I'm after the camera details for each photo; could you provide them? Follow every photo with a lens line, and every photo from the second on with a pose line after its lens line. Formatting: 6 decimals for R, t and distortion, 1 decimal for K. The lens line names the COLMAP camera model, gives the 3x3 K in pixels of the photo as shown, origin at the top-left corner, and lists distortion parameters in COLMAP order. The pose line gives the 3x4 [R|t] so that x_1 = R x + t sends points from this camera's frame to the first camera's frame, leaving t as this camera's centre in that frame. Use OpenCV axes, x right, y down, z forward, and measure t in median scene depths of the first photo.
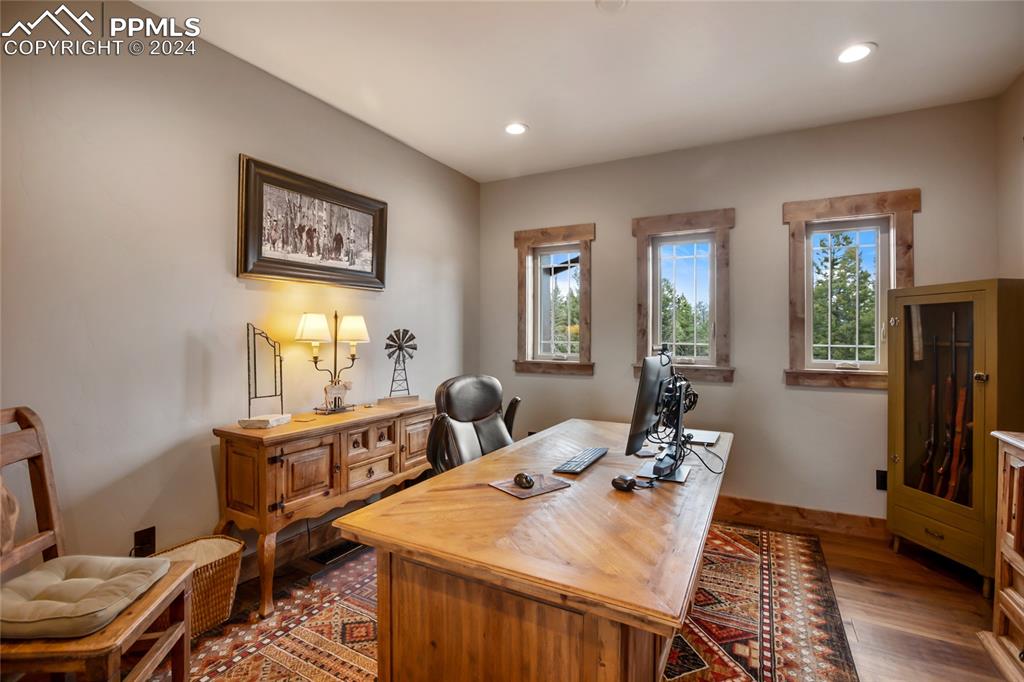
lens RADIAL K [[477.6, 0, 514.3], [0, 477.6, 330.6], [0, 0, 1]] dist [-0.056657, 0.019862]
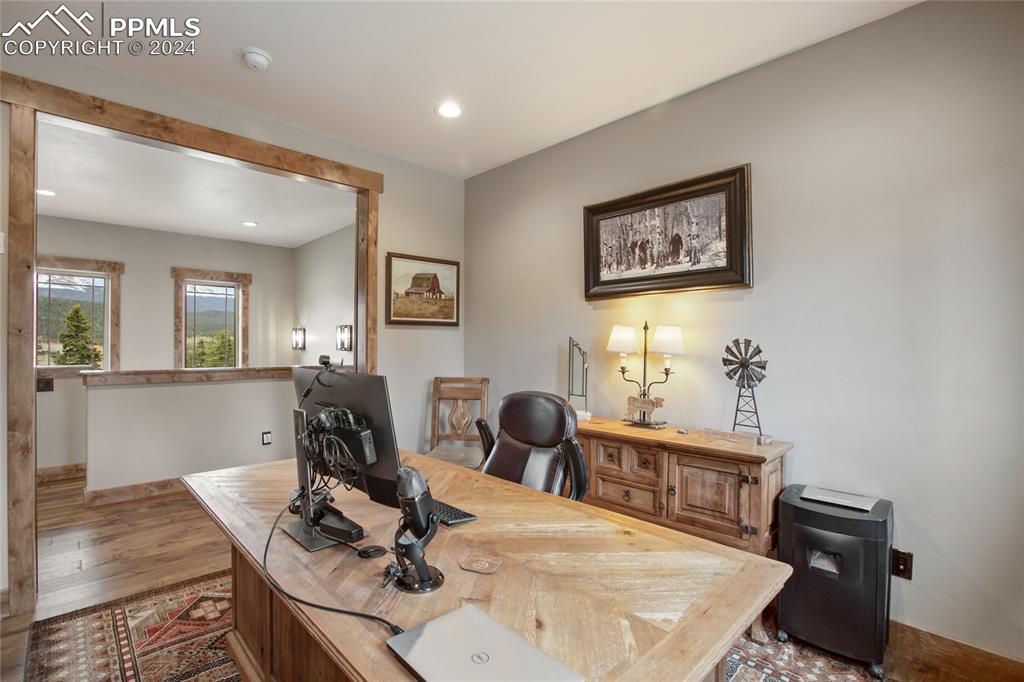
lens RADIAL K [[458.8, 0, 512.0], [0, 458.8, 341.0], [0, 0, 1]] dist [-0.051781, 0.015559]
pose [[-0.288180, -0.004749, -0.957564, 0.577794], [0.007836, 0.999943, -0.007317, 0.002952], [0.957544, -0.009612, -0.288127, 0.991019]]
